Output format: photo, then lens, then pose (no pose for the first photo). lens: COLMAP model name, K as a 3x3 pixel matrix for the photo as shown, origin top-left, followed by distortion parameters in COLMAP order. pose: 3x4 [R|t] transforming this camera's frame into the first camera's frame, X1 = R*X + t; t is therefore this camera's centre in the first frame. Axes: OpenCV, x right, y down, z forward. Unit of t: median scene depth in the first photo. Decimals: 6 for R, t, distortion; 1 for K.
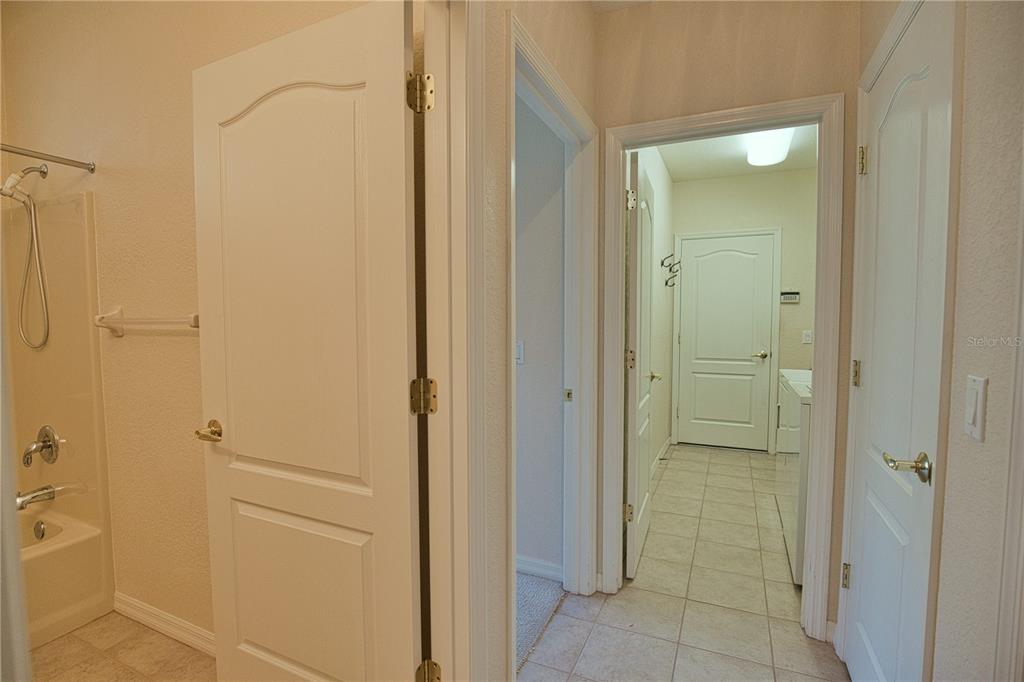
lens RADIAL K [[471.8, 0, 506.9], [0, 471.8, 344.6], [0, 0, 1]] dist [-0.030551, 0.003136]
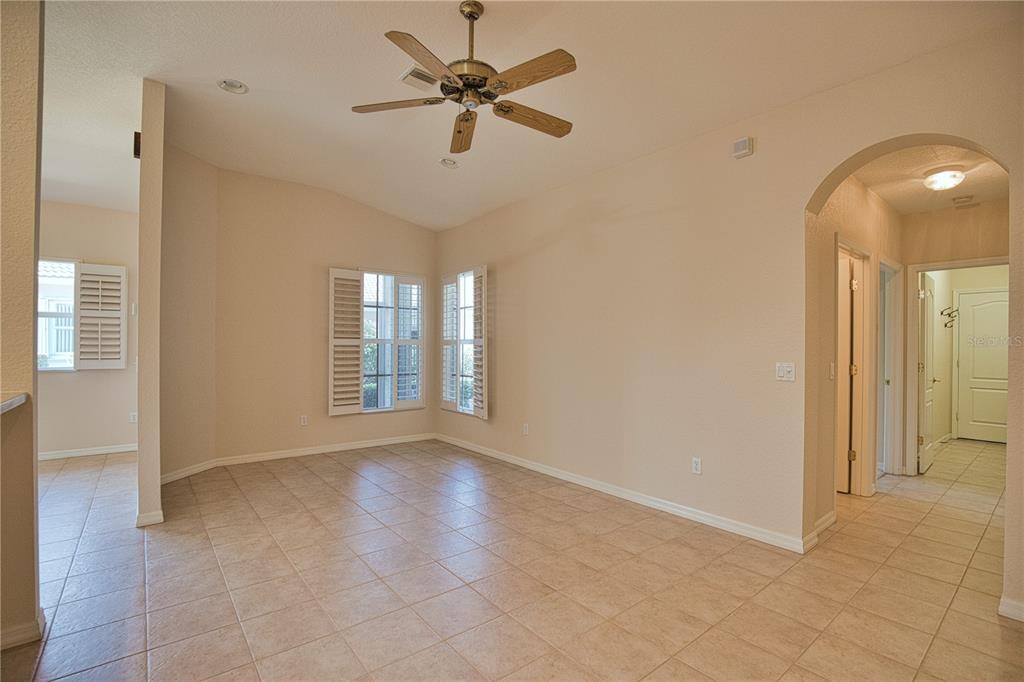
lens RADIAL K [[471.8, 0, 511.9], [0, 471.8, 345.1], [0, 0, 1]] dist [-0.030551, 0.003136]
pose [[0.903601, 0.011120, -0.428231, -0.300075], [-0.035962, 0.998103, -0.049964, 0.057830], [0.426863, 0.060547, 0.902287, -0.972291]]
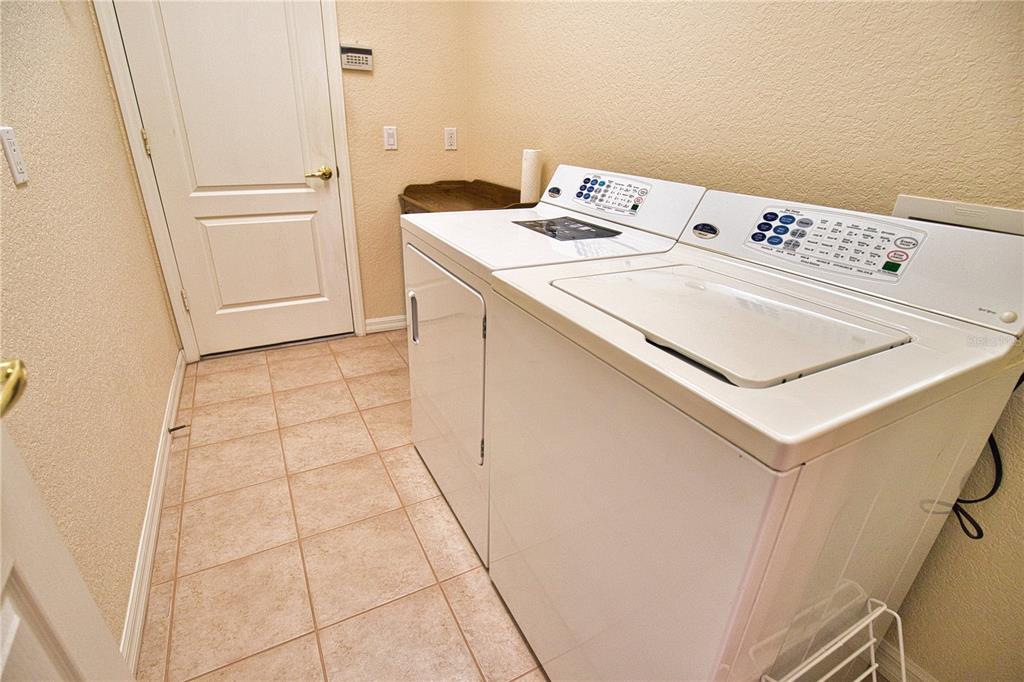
lens RADIAL K [[471.8, 0, 500.9], [0, 471.8, 341.6], [0, 0, 1]] dist [-0.030551, 0.003136]
pose [[0.595711, -0.316864, 0.738055, 0.217339], [0.011044, 0.922039, 0.386939, -0.007030], [-0.803123, -0.222353, 0.552769, 0.525676]]
